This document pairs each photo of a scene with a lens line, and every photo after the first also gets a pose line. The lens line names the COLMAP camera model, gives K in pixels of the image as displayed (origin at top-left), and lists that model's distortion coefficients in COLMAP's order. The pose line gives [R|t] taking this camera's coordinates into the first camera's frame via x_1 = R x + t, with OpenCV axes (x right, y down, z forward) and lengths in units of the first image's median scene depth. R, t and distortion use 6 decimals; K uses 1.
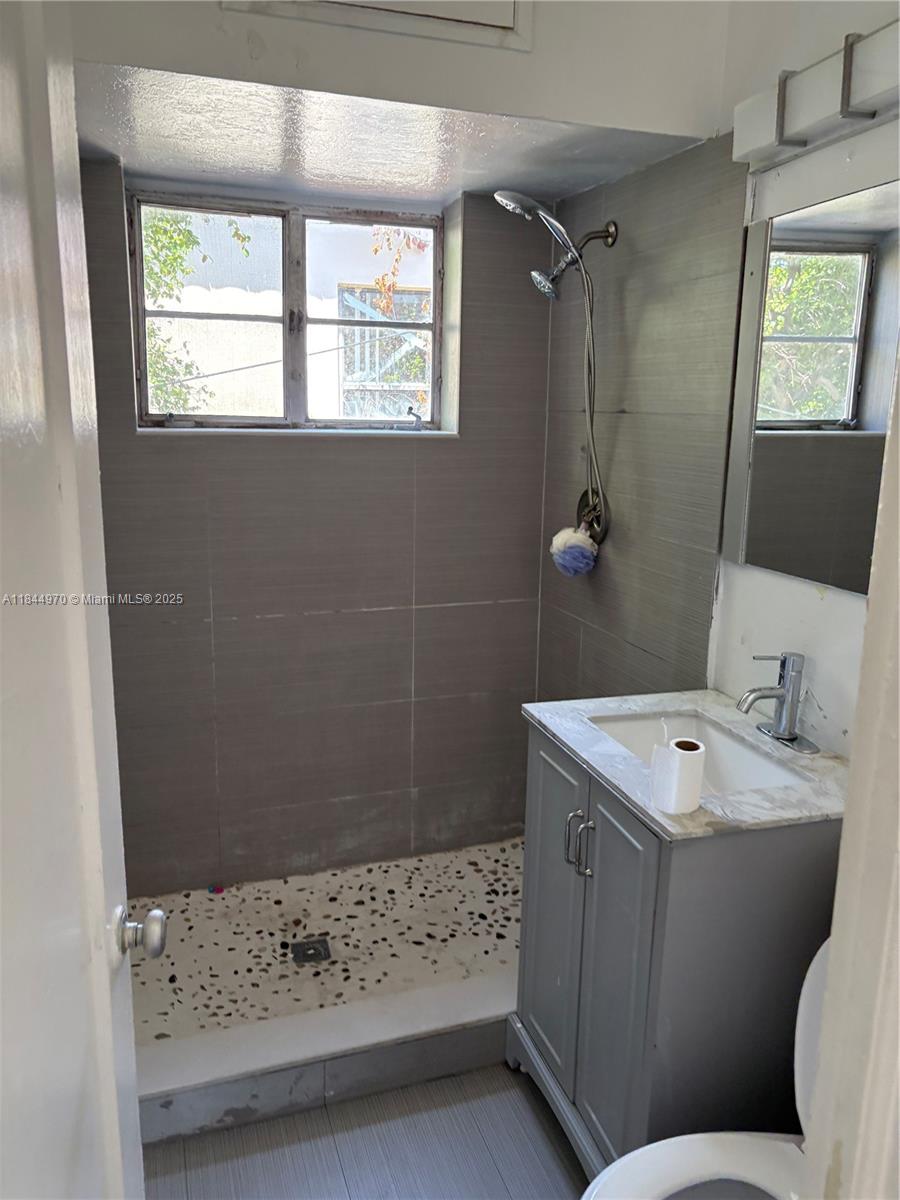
lens RADIAL K [[917.5, 0, 449.7], [0, 917.5, 596.4], [0, 0, 1]] dist [0.033702, -0.011247]
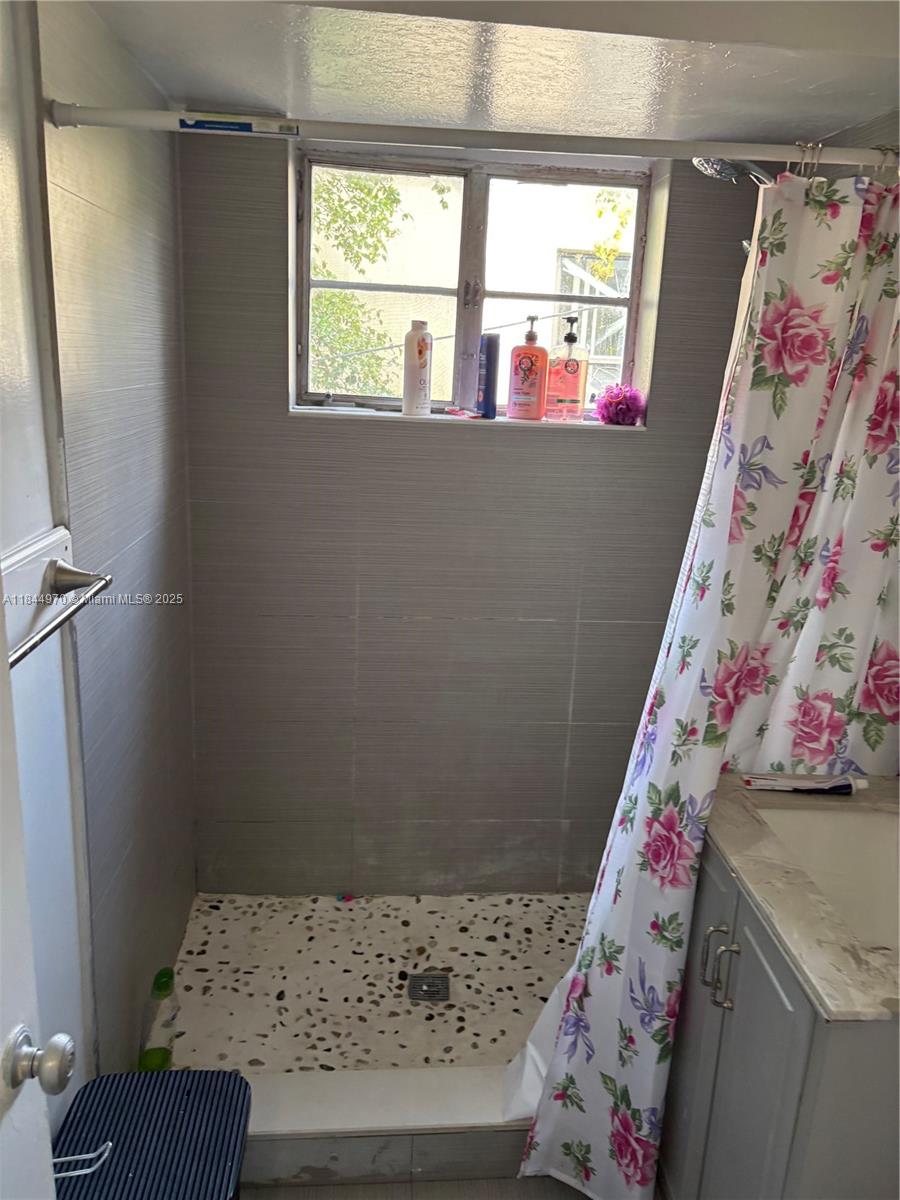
lens RADIAL K [[939.9, 0, 452.9], [0, 939.9, 601.7], [0, 0, 1]] dist [0.000457, 0.052095]
pose [[0.971959, 0.088804, -0.217739, 0.041083], [-0.081432, 0.995767, 0.042619, -0.038718], [0.220602, -0.023693, 0.975076, 0.097848]]
